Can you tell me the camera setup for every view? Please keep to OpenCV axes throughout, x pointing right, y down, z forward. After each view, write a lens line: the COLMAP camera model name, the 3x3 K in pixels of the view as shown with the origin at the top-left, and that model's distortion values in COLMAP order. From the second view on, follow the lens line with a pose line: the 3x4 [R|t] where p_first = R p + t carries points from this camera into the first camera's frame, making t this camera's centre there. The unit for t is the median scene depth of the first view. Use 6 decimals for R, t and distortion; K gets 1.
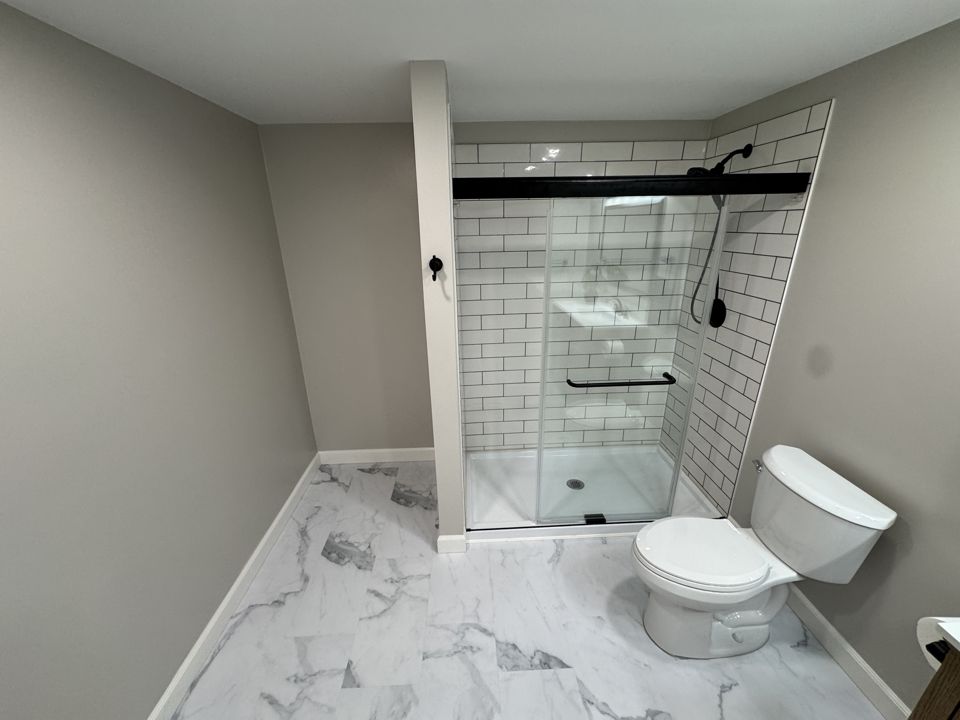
lens RADIAL K [[381.3, 0, 478.8], [0, 381.3, 359.0], [0, 0, 1]] dist [-0.001829, 0.000430]
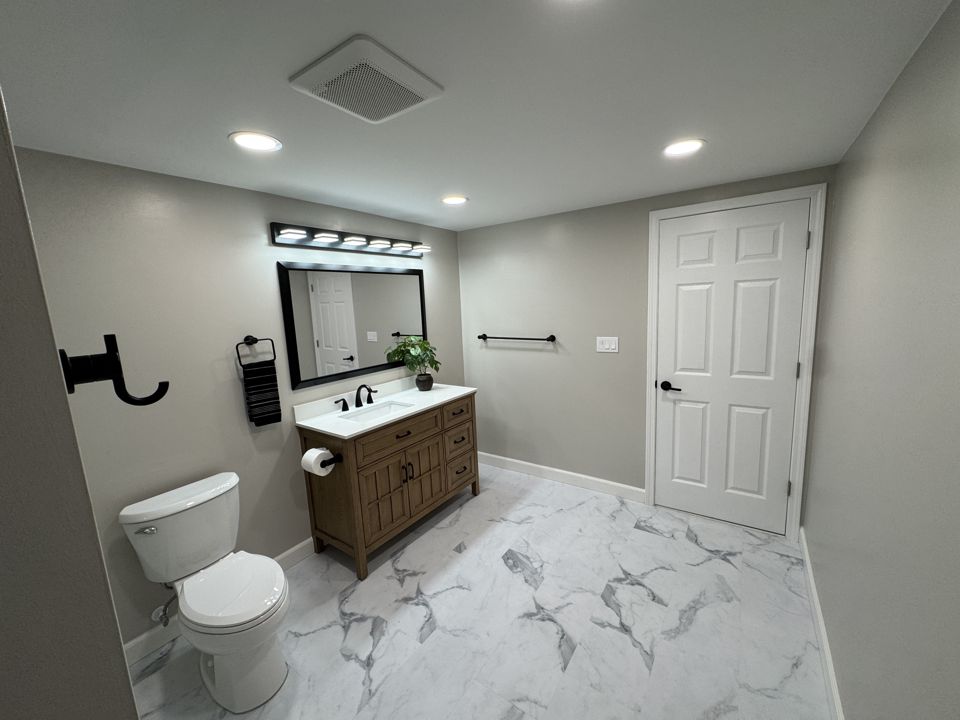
lens RADIAL K [[381.3, 0, 478.4], [0, 381.3, 359.5], [0, 0, 1]] dist [-0.001829, 0.000430]
pose [[-0.795079, -0.042916, 0.604986, -0.439087], [0.258112, 0.878714, 0.401547, -0.237811], [-0.548842, 0.475416, -0.687570, 0.835259]]
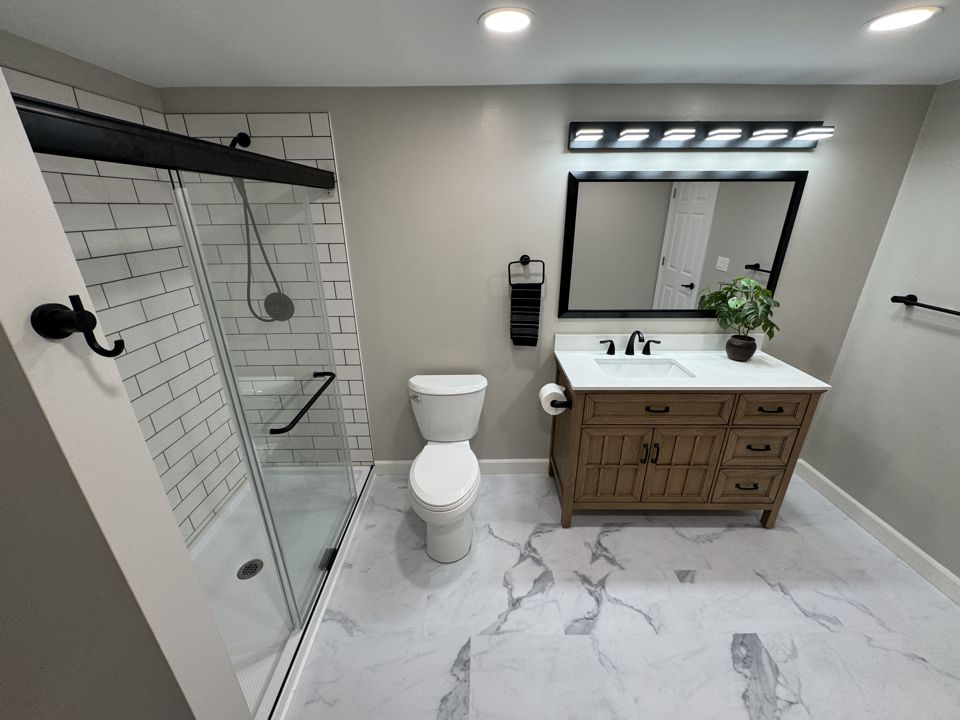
lens RADIAL K [[381.3, 0, 478.6], [0, 381.3, 359.2], [0, 0, 1]] dist [-0.001829, 0.000430]
pose [[0.036384, -0.350912, 0.935701, -0.374661], [0.341555, 0.884302, 0.318355, -0.157001], [-0.939157, 0.308010, 0.152030, 0.463942]]
